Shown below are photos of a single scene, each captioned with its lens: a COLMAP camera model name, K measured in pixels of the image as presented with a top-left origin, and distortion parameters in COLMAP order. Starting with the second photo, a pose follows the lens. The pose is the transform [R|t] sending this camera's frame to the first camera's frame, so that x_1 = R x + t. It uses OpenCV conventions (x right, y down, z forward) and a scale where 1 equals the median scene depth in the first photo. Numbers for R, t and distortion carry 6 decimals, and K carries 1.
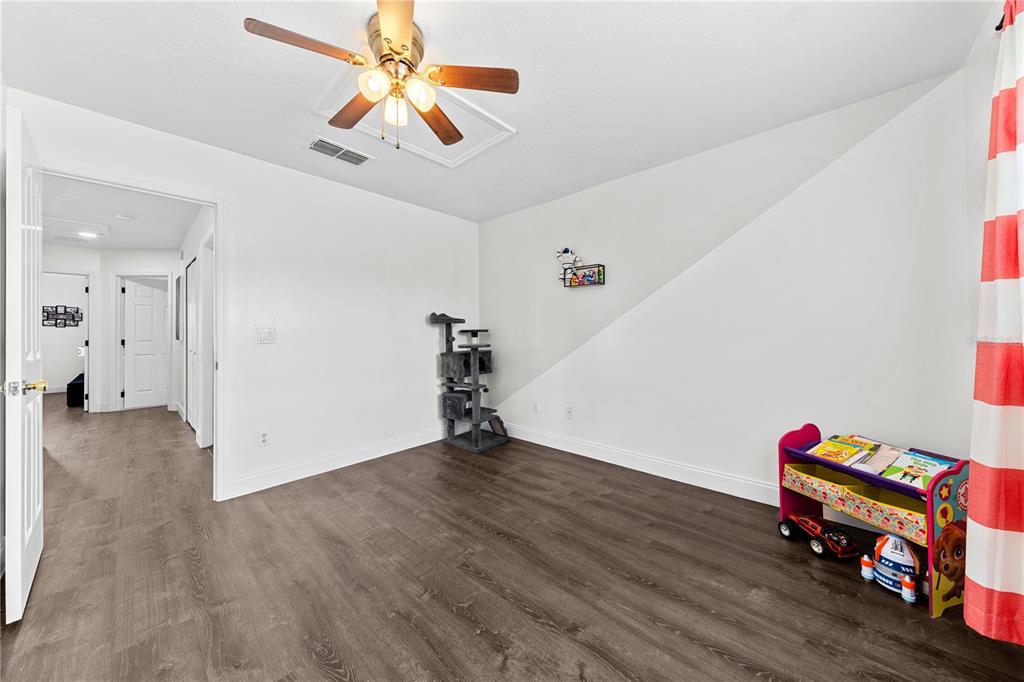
lens RADIAL K [[346.6, 0, 518.1], [0, 346.6, 338.3], [0, 0, 1]] dist [-0.004209, 0.000684]
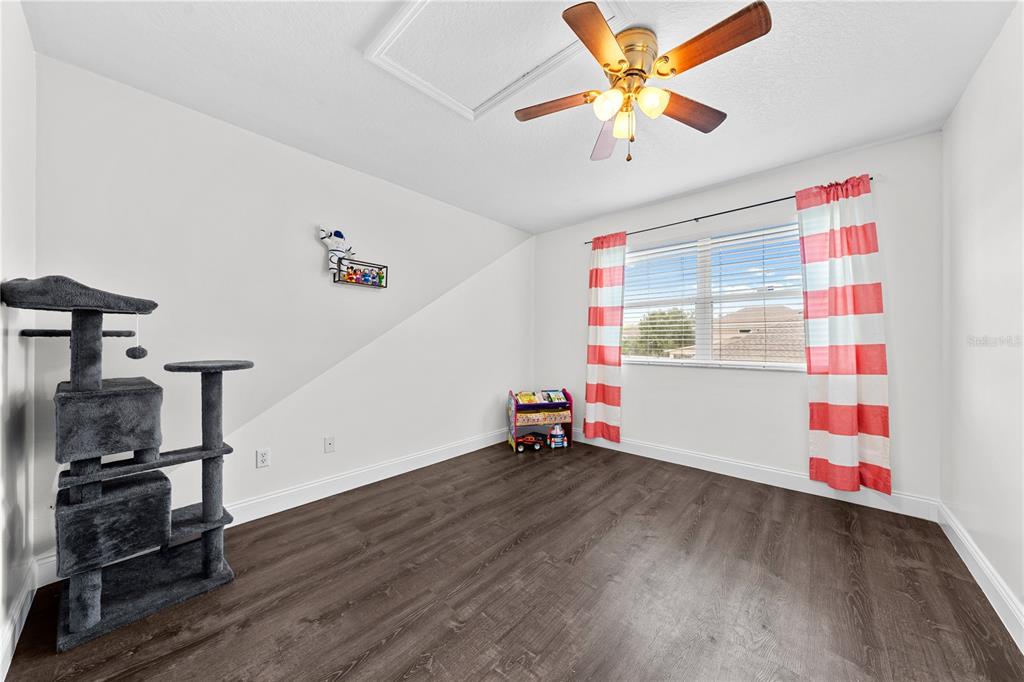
lens RADIAL K [[346.6, 0, 511.4], [0, 346.6, 341.9], [0, 0, 1]] dist [-0.004209, 0.000684]
pose [[0.002076, 0.002423, 0.999995, -0.881890], [0.010722, 0.999940, -0.002446, -0.007720], [-0.999940, 0.010727, 0.002049, 0.848201]]
